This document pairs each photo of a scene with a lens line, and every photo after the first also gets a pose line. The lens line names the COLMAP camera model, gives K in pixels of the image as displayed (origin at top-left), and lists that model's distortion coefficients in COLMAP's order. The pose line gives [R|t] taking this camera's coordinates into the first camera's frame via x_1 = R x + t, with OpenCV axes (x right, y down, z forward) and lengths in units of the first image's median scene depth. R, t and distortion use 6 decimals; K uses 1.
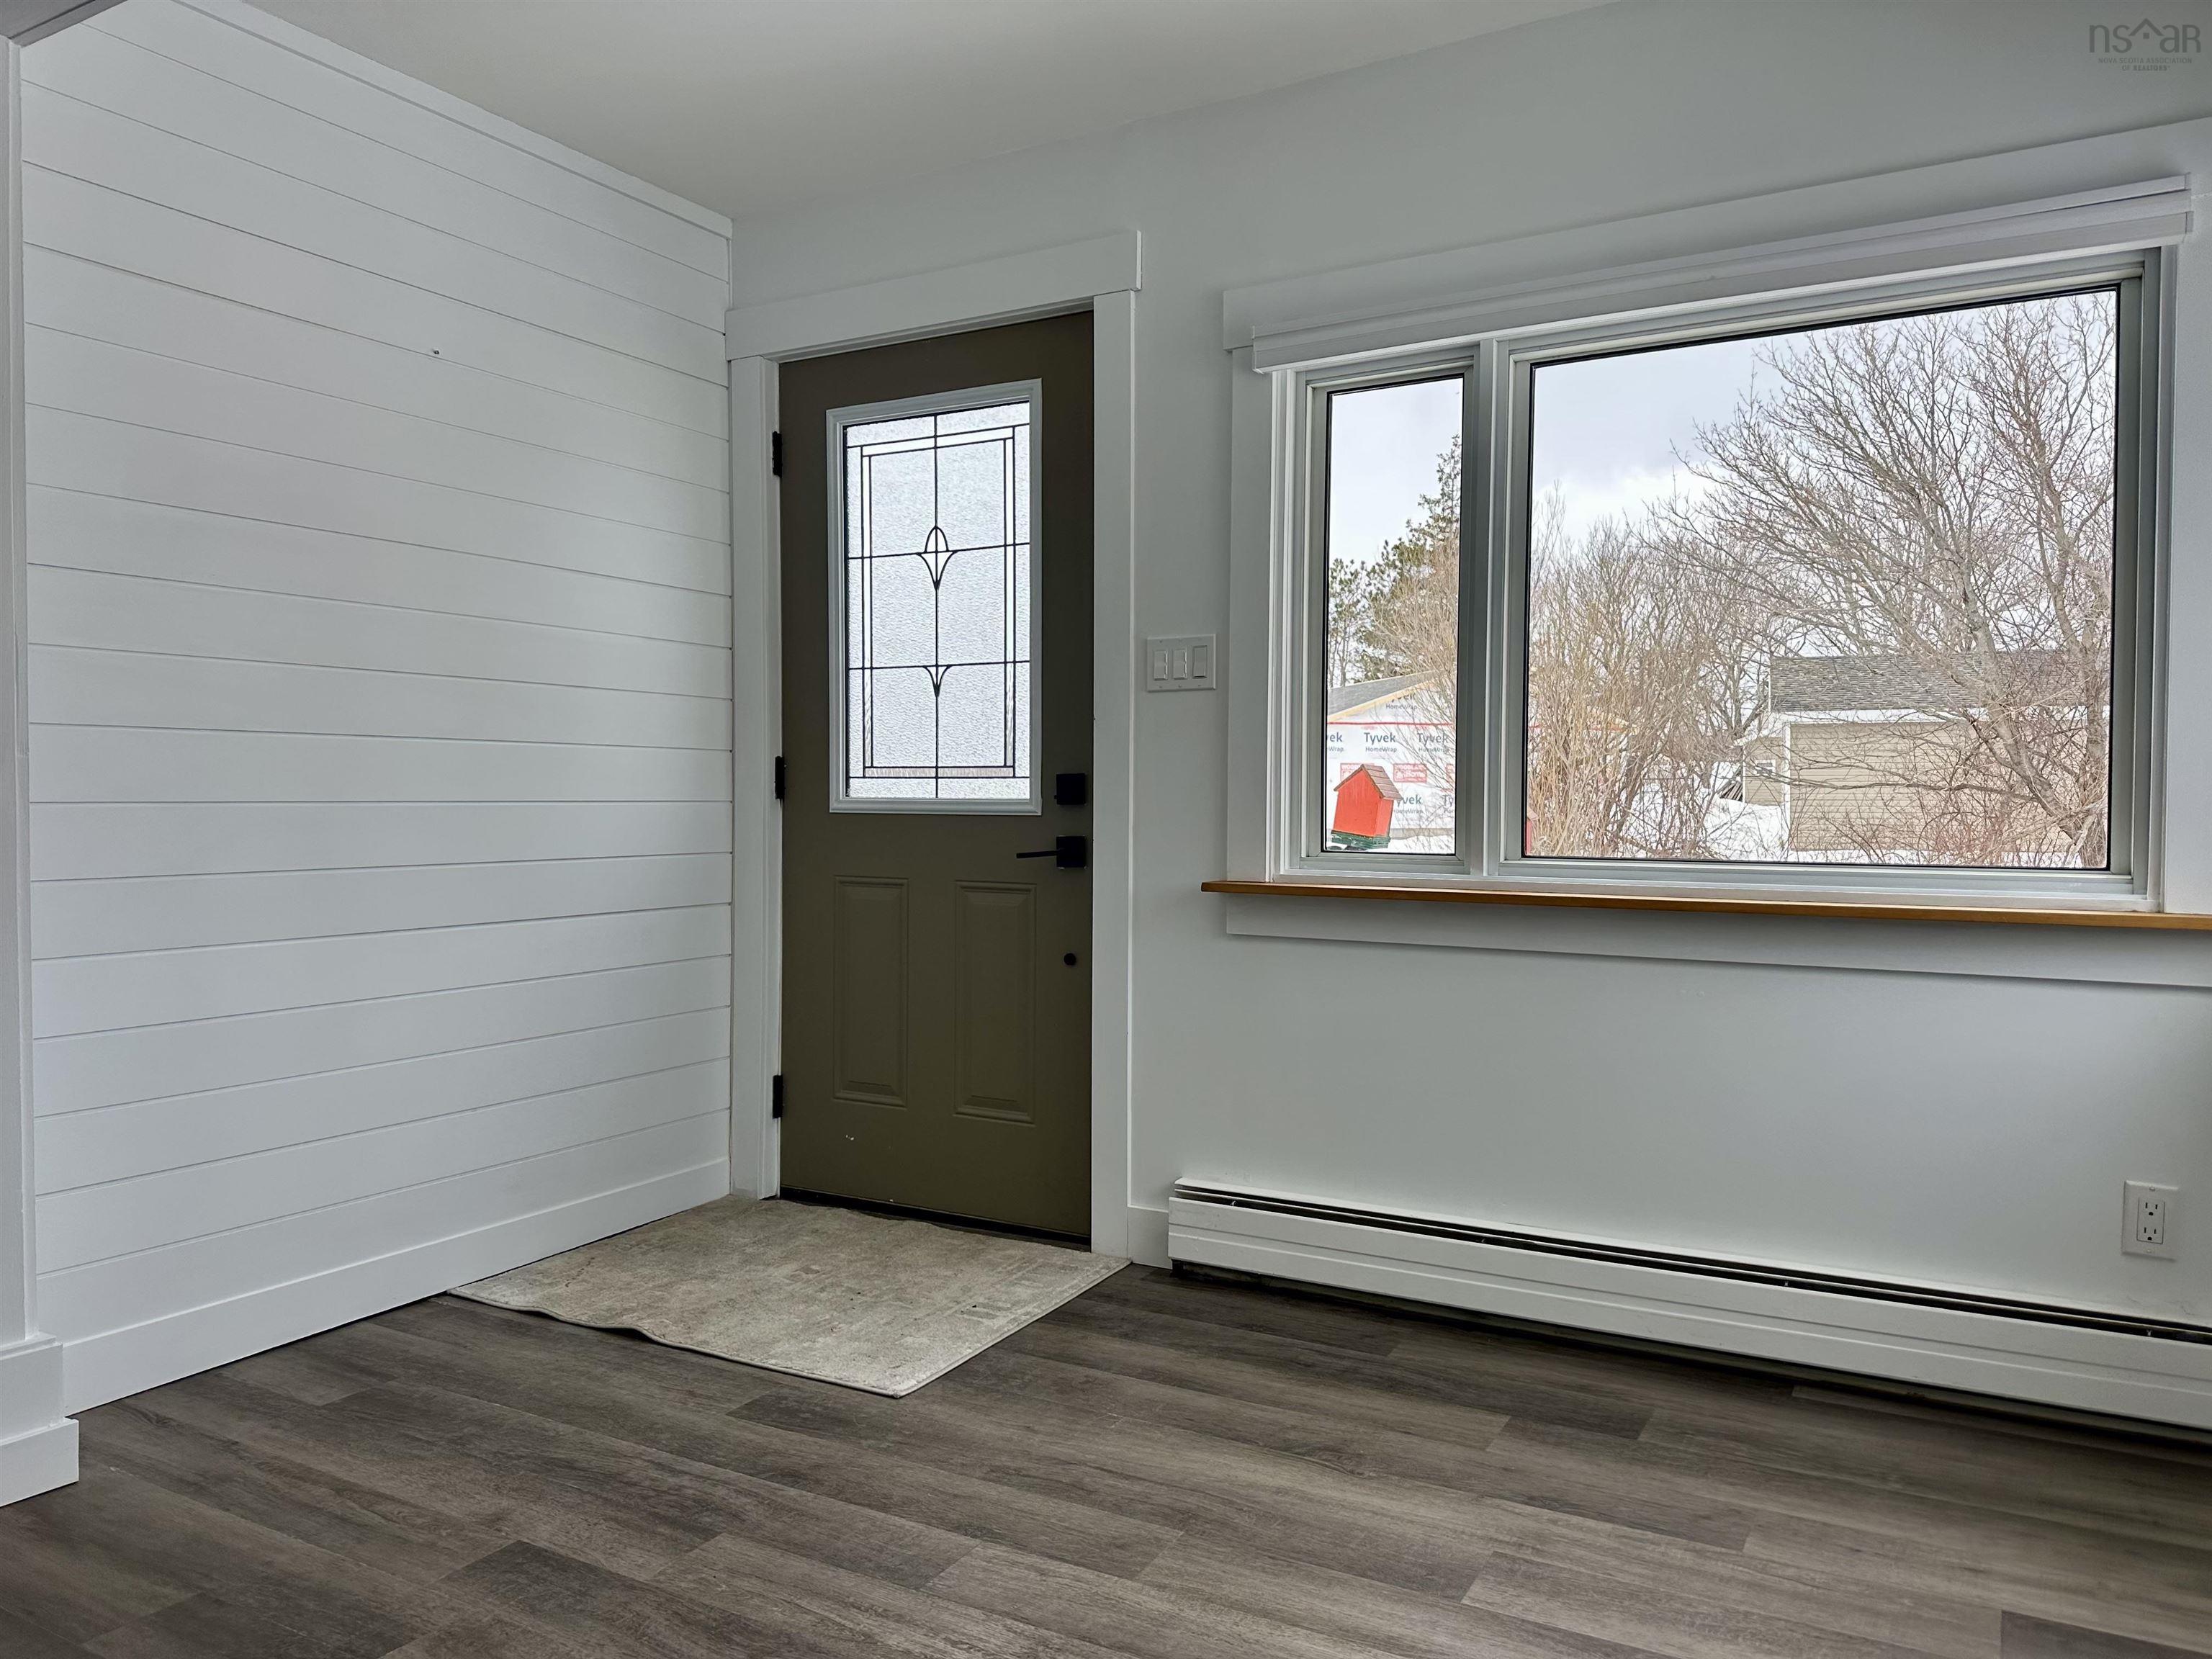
lens RADIAL K [[1595.5, 0, 1106.0], [0, 1595.5, 829.5], [0, 0, 1]] dist [0.083074, -0.002280]
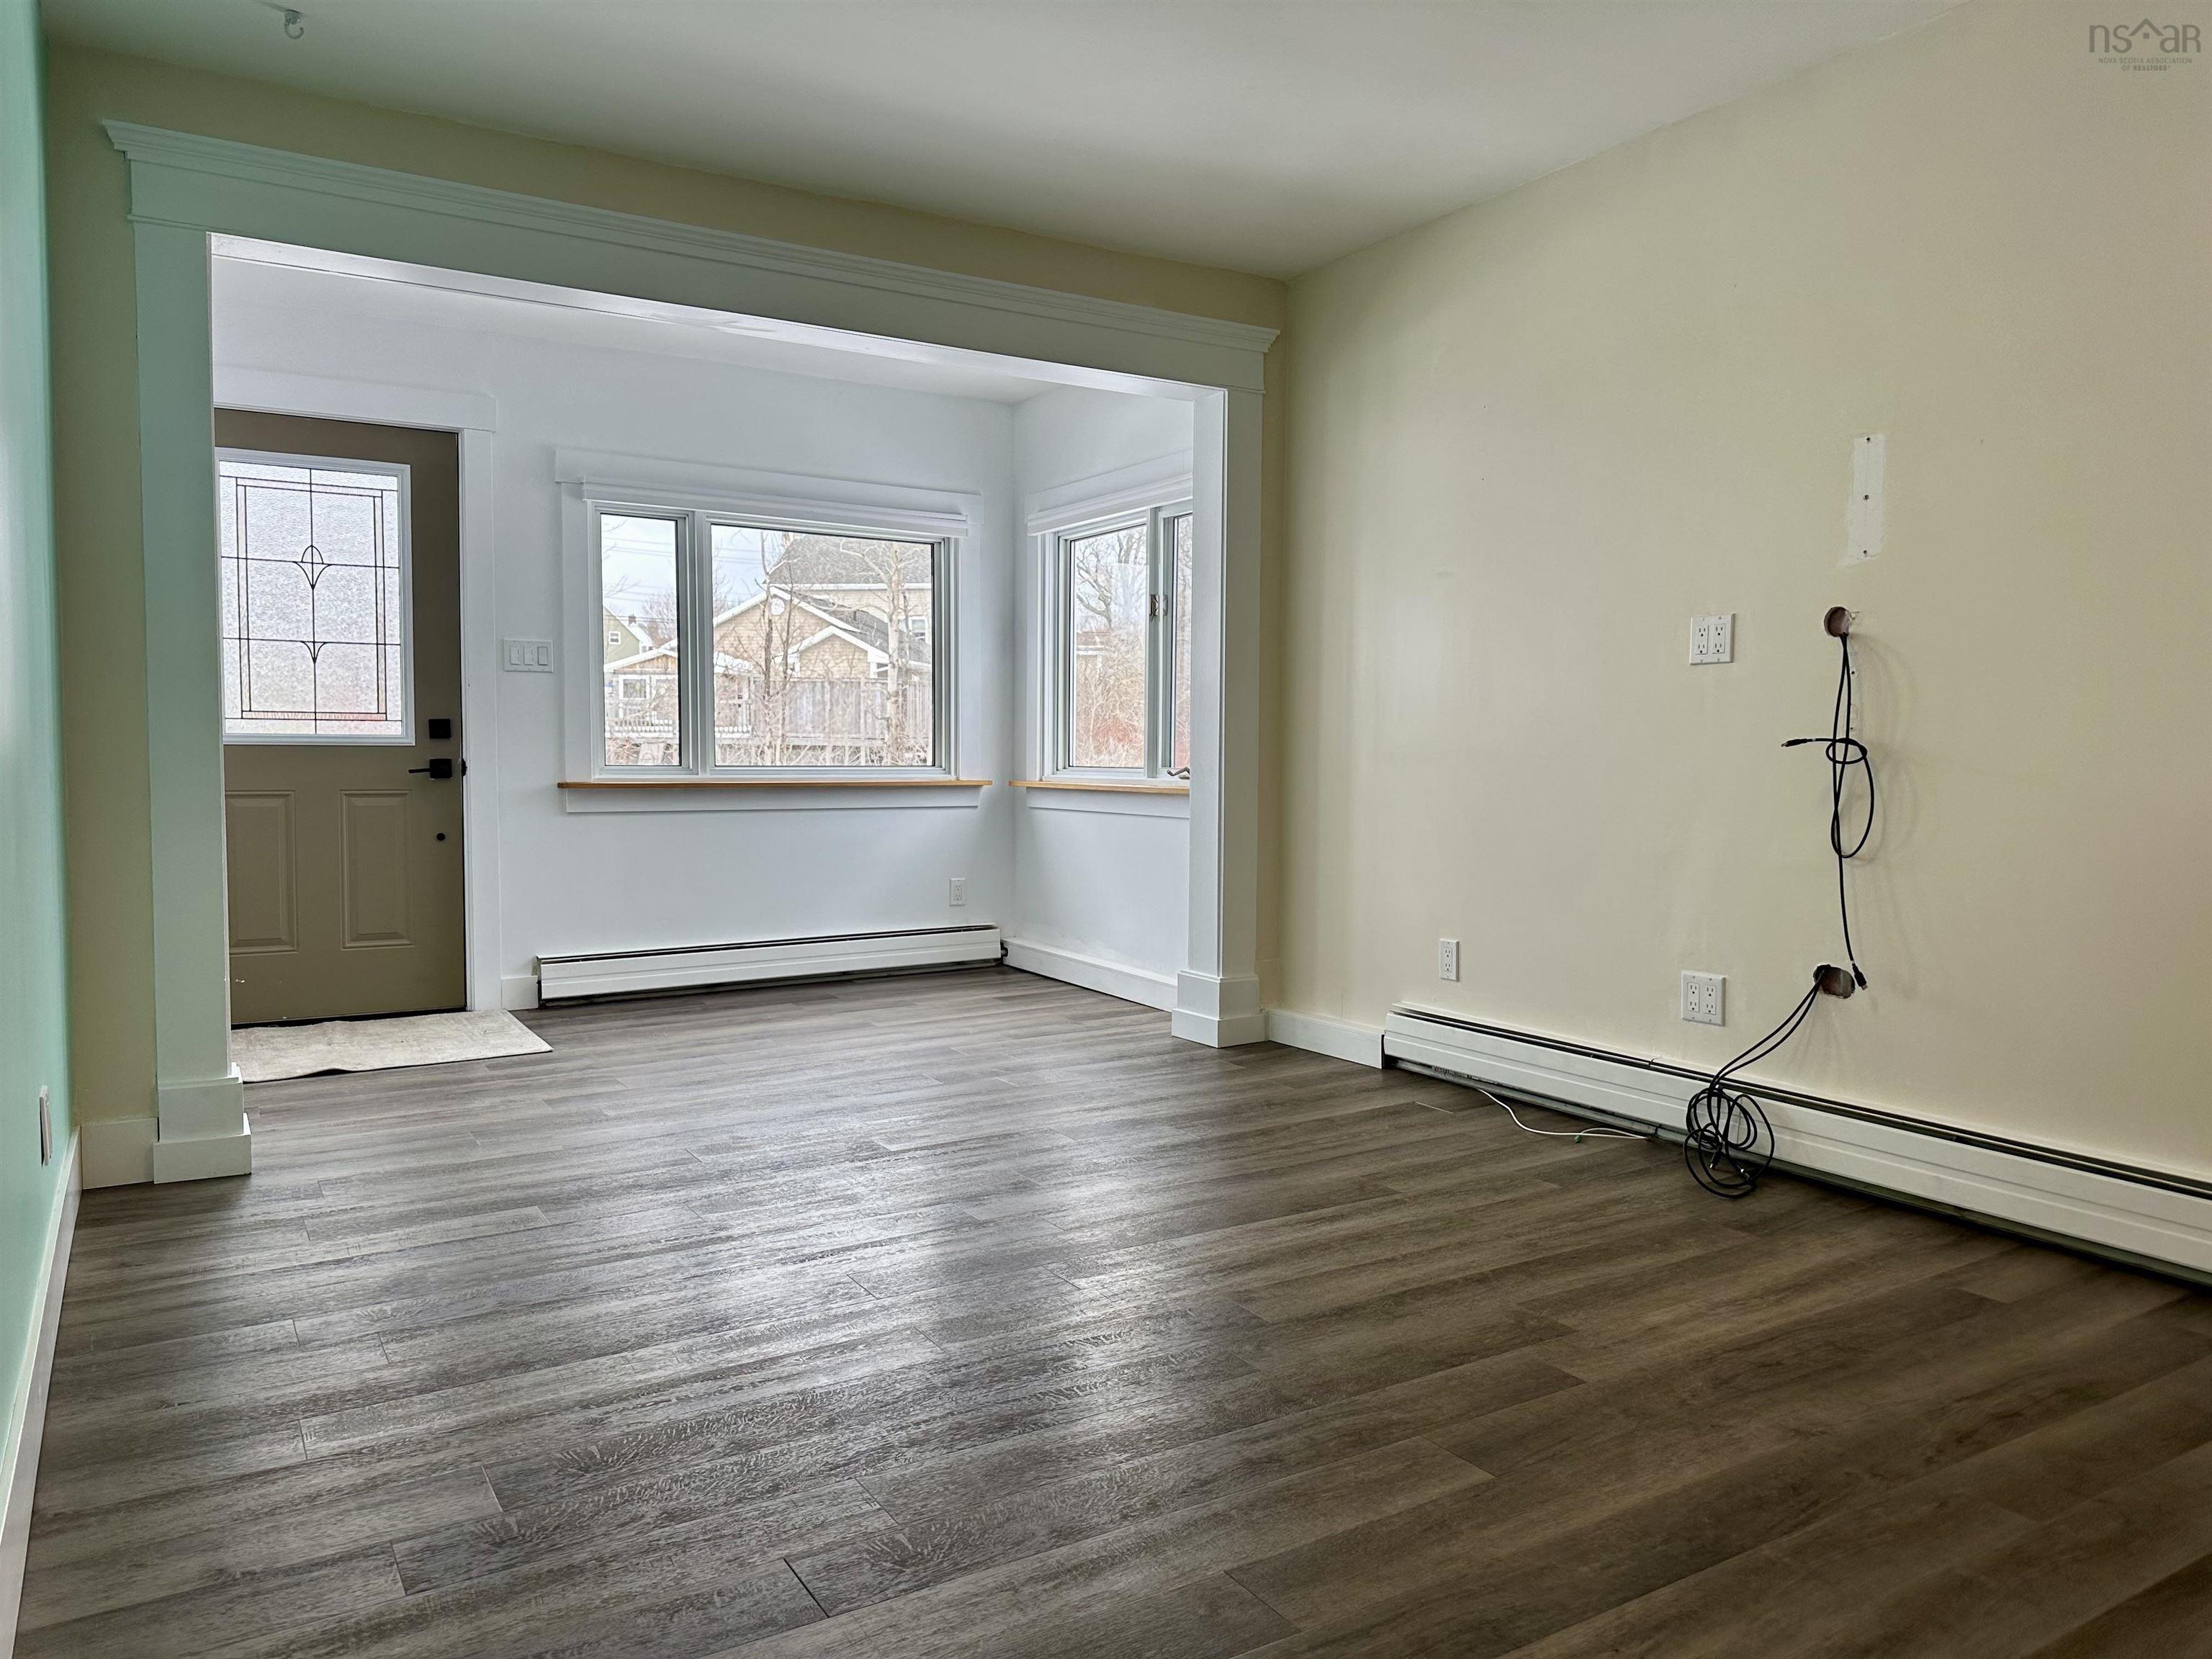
lens RADIAL K [[1595.5, 0, 1106.0], [0, 1595.5, 829.5], [0, 0, 1]] dist [0.083074, -0.002280]
pose [[0.493015, -0.045261, 0.868842, -1.097964], [0.015415, 0.998944, 0.043292, 0.014775], [-0.869884, -0.007950, 0.493192, -0.369410]]
